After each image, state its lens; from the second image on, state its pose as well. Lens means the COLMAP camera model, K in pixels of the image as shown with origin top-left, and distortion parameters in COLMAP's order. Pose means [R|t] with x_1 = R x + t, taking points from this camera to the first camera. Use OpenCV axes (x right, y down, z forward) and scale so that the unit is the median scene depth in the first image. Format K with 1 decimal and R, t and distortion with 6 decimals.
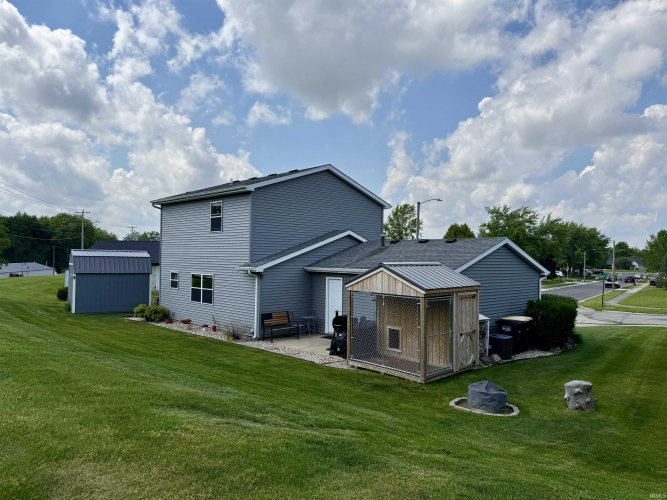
lens RADIAL K [[494.7, 0, 333.0], [0, 494.7, 237.4], [0, 0, 1]] dist [0.041338, -0.002671]
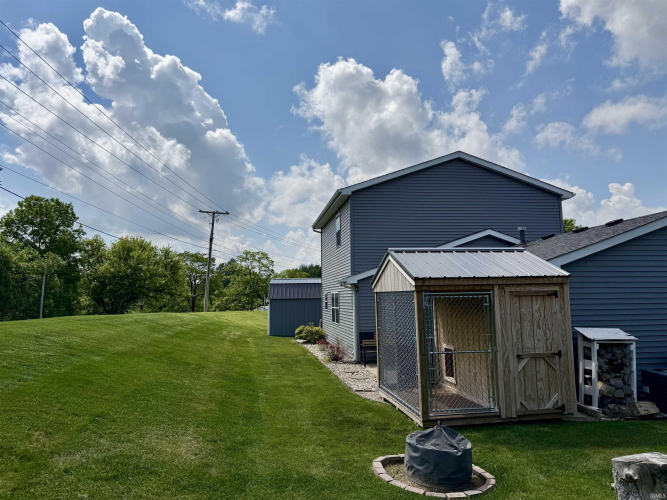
lens RADIAL K [[481.5, 0, 333.5], [0, 481.5, 250.0], [0, 0, 1]] dist [-0.004919, -0.002200]
pose [[0.797870, -0.089677, -0.596122, 0.375922], [0.048908, 0.995243, -0.084258, 0.091132], [0.600842, 0.038072, 0.798460, 0.343272]]
